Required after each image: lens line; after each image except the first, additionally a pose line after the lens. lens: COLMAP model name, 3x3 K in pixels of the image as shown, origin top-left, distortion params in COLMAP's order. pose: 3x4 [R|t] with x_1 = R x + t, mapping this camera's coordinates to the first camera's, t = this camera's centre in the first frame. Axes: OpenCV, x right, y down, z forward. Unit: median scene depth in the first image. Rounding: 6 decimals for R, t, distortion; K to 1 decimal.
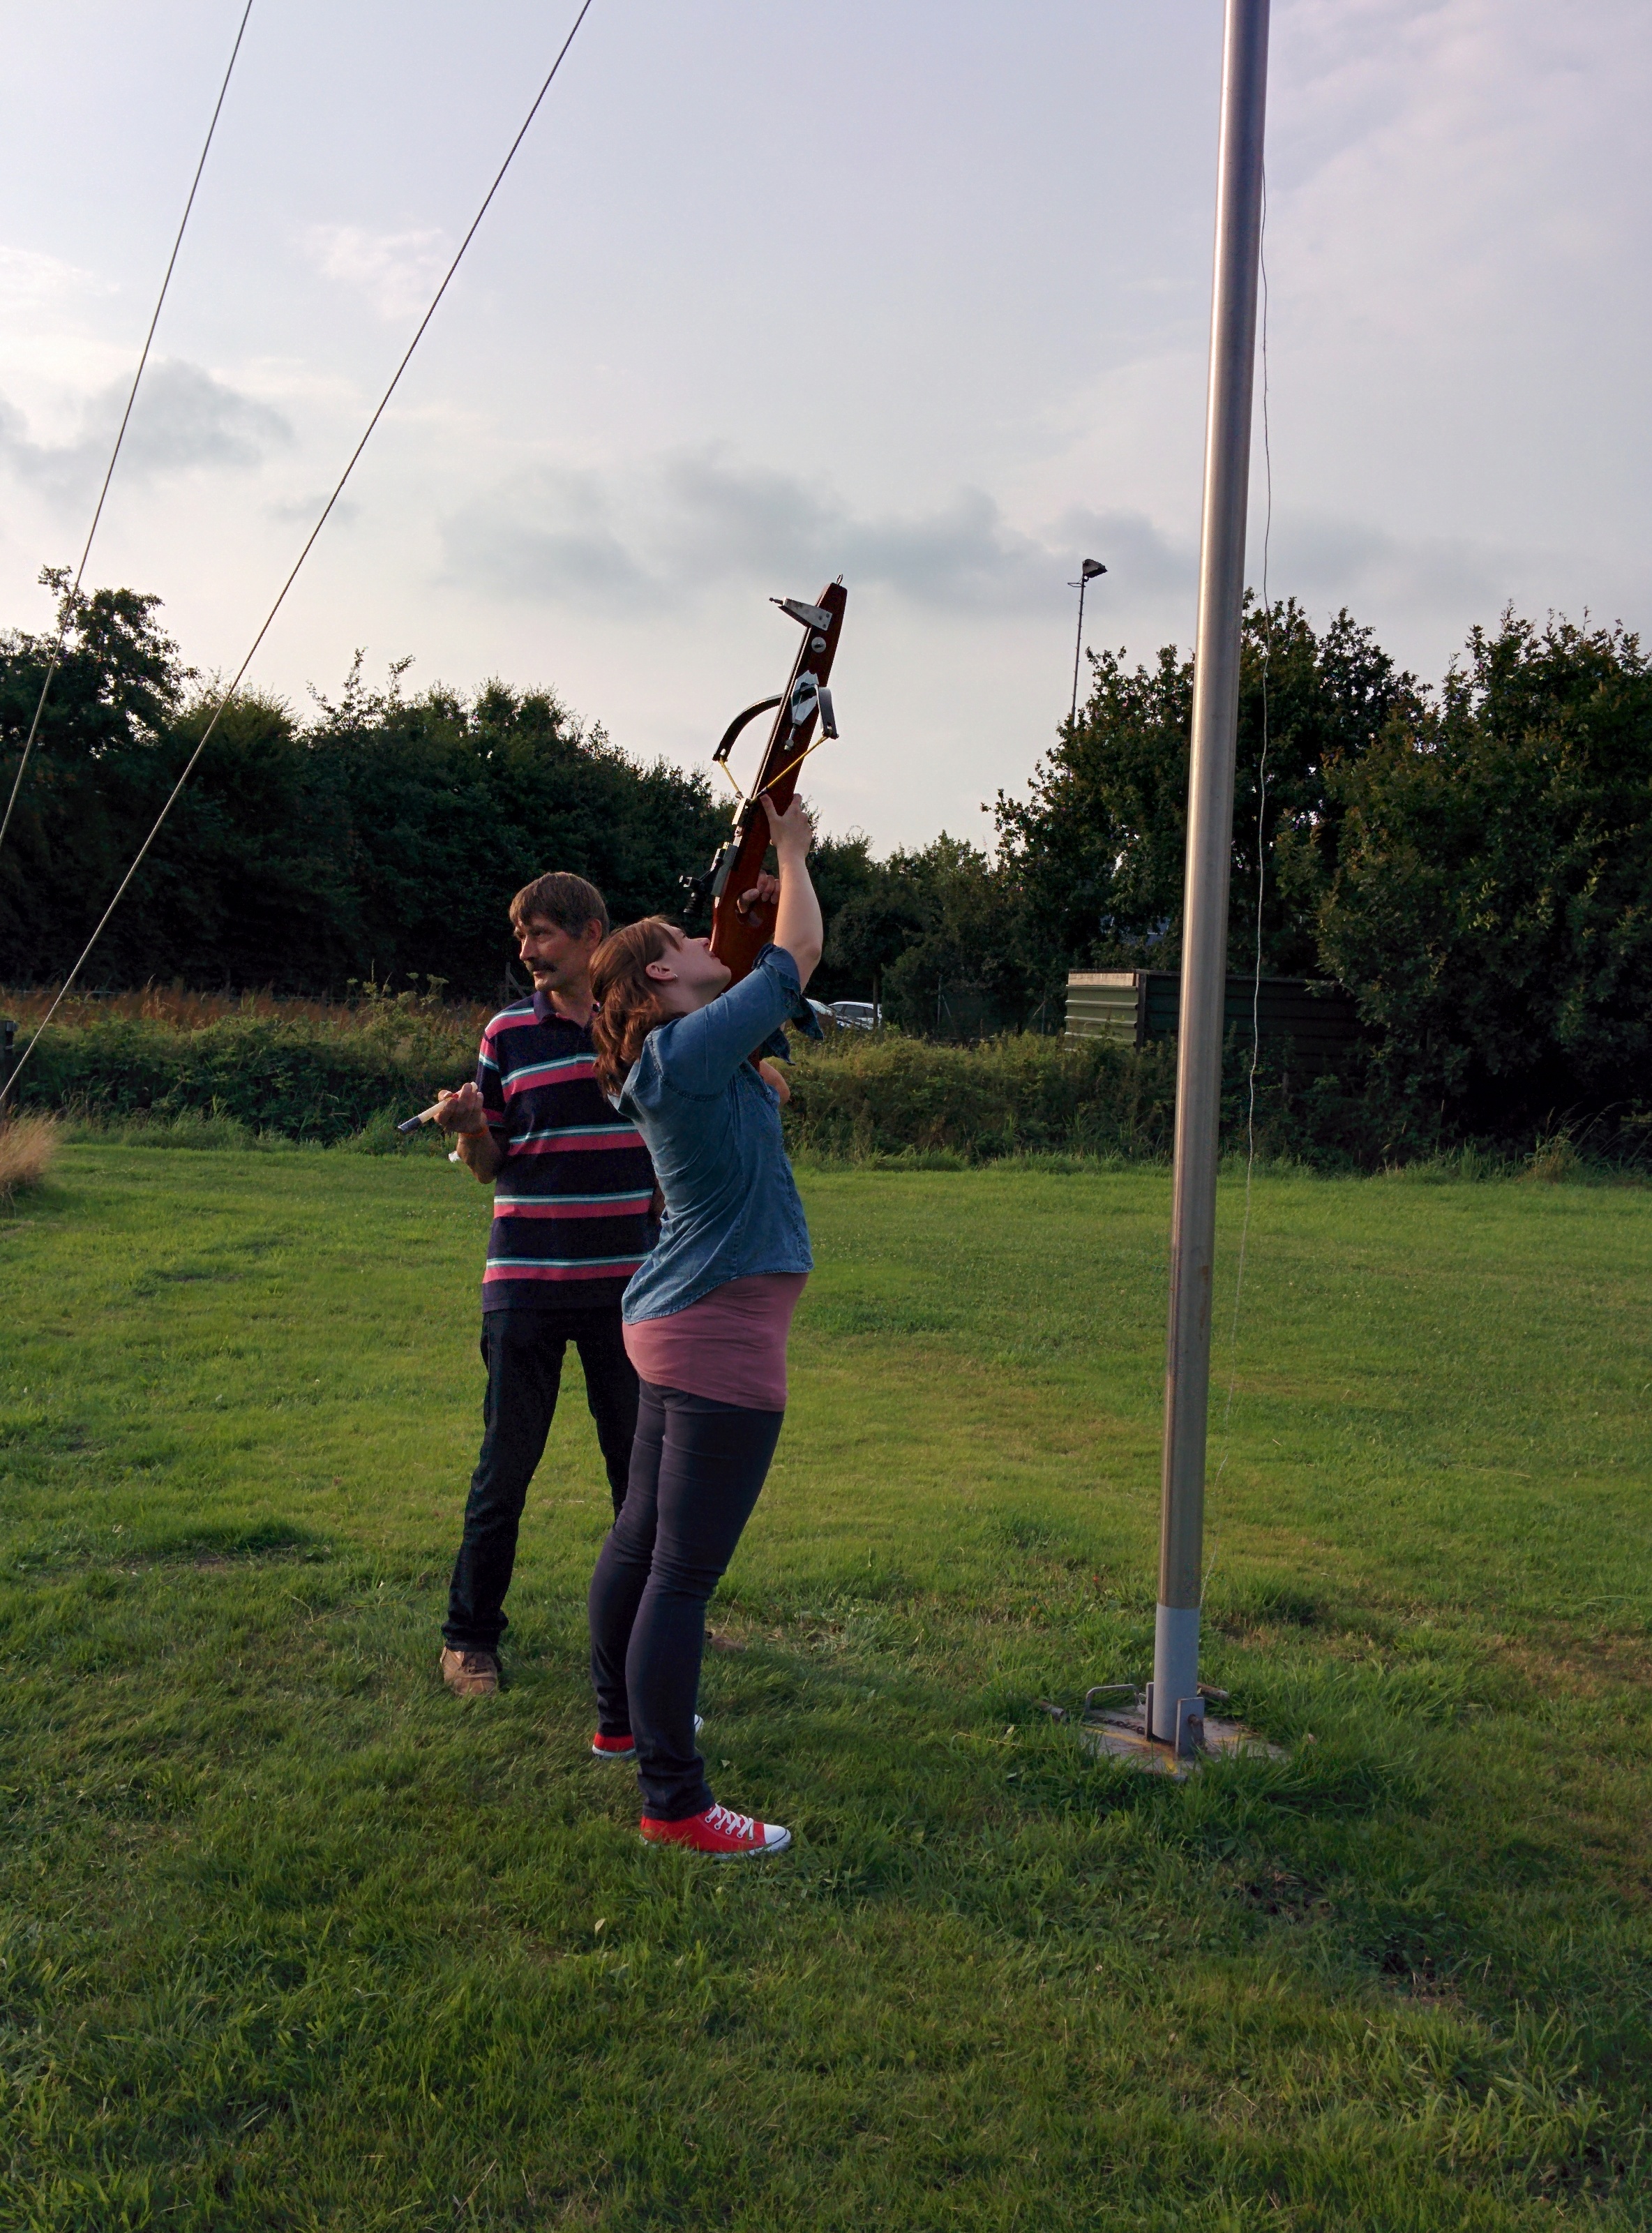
lens RADIAL K [[1987.0, 0, 836.9], [0, 1987.0, 1127.8], [0, 0, 1]] dist [0.087415, -0.115157]
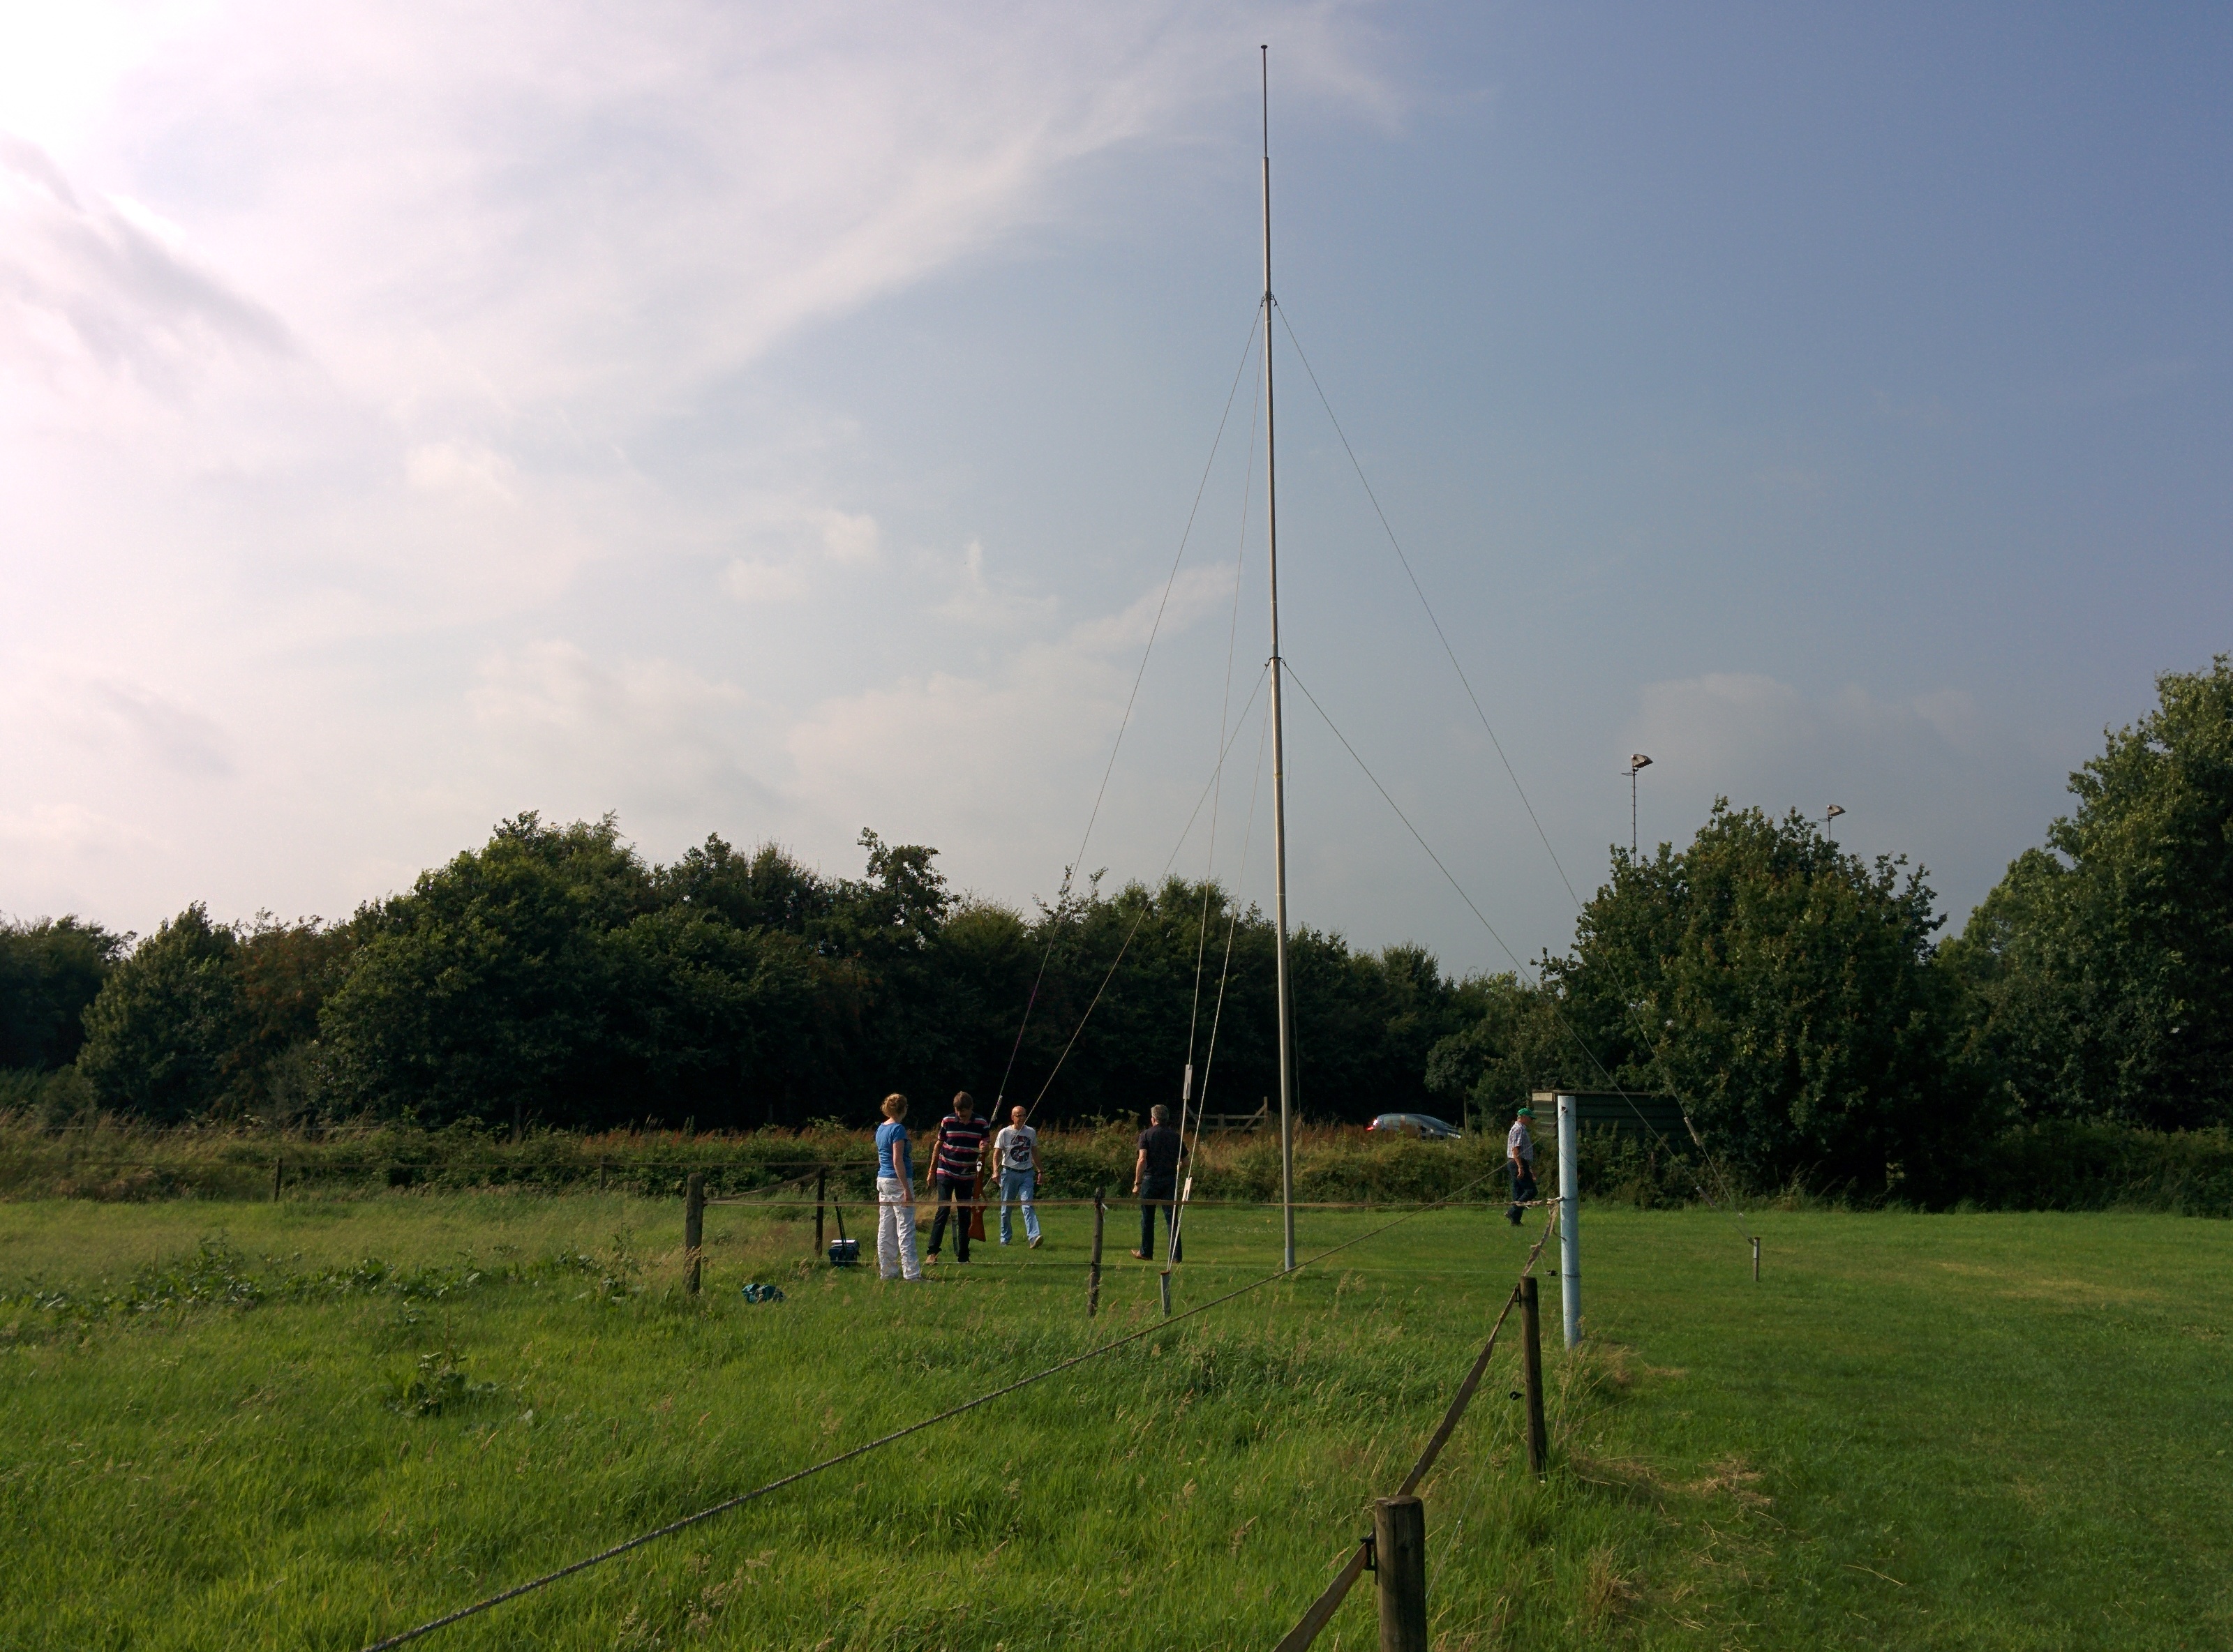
lens RADIAL K [[1987.0, 0, 1102.5], [0, 1987.0, 826.5], [0, 0, 1]] dist [0.087415, -0.115157]
pose [[0.976561, -0.069681, -0.203650, 0.121688], [0.025230, 0.976684, -0.213196, 0.042588], [0.213758, 0.203061, 0.955549, -0.599949]]
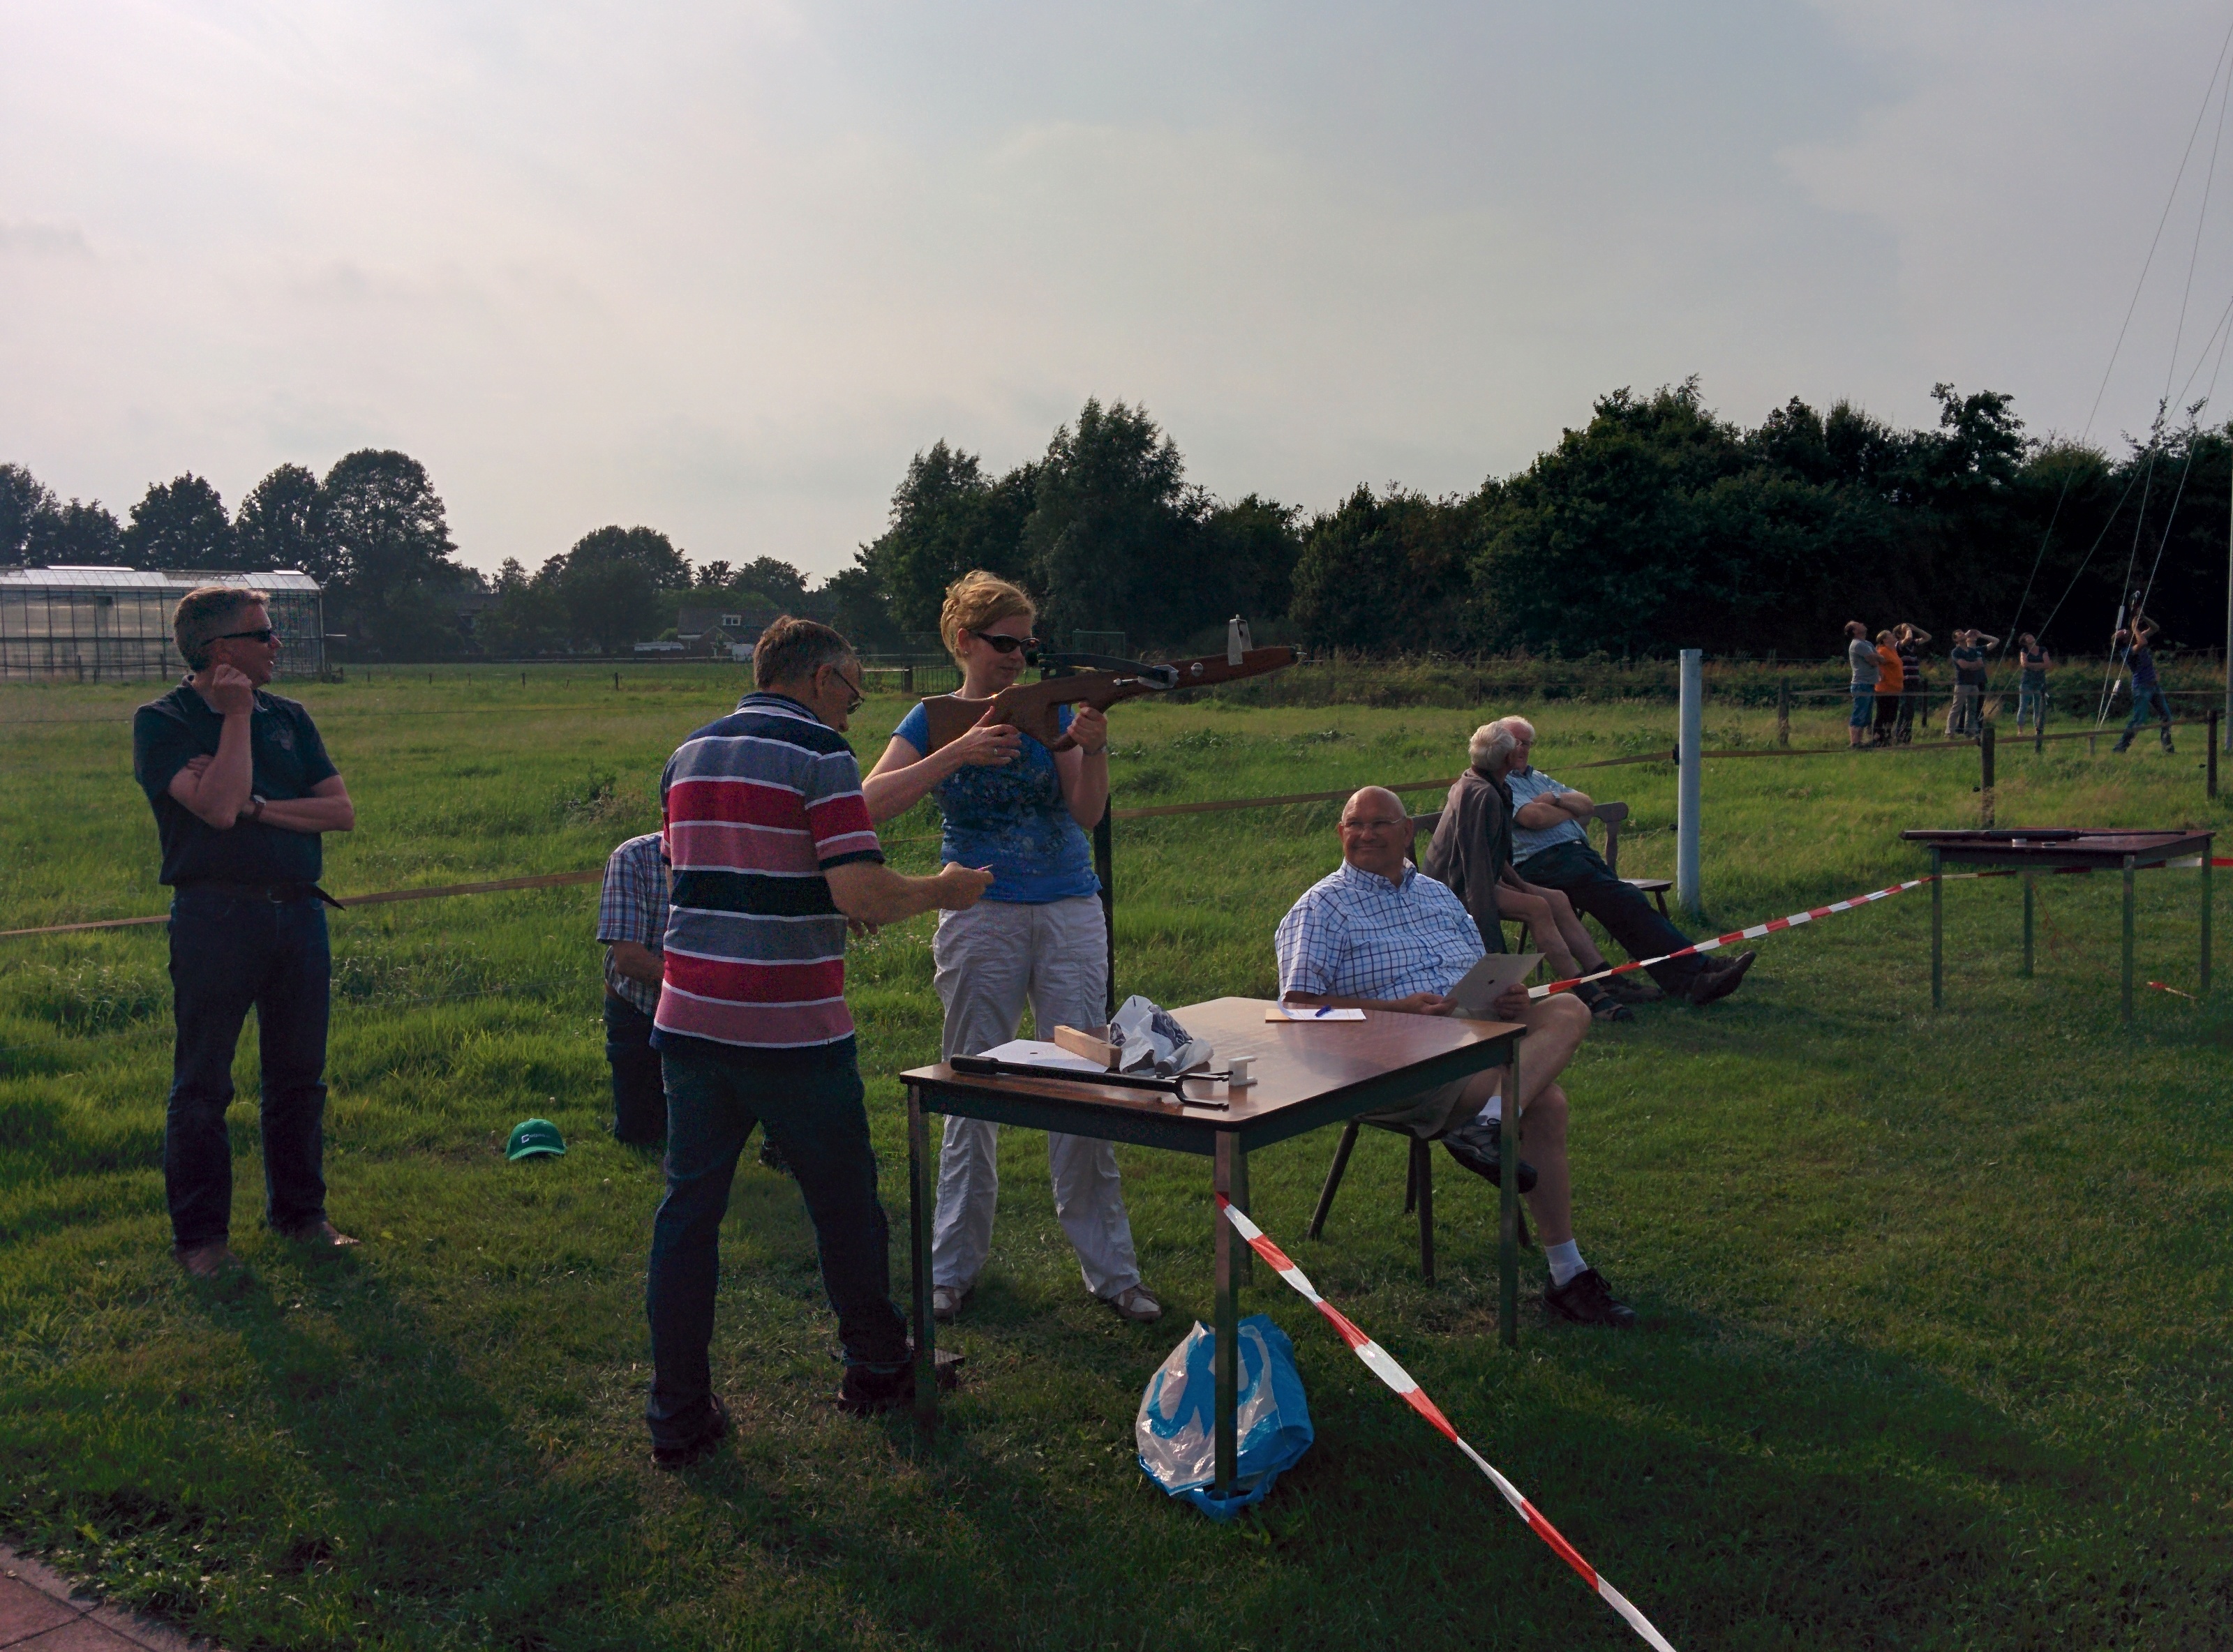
lens RADIAL K [[1987.0, 0, 1126.1], [0, 1987.0, 809.7], [0, 0, 1]] dist [0.087415, -0.115157]
pose [[0.748942, 0.005564, -0.662612, 0.297397], [-0.007141, 0.999974, 0.000325, 0.083334], [0.662597, 0.004488, 0.748963, -1.012919]]
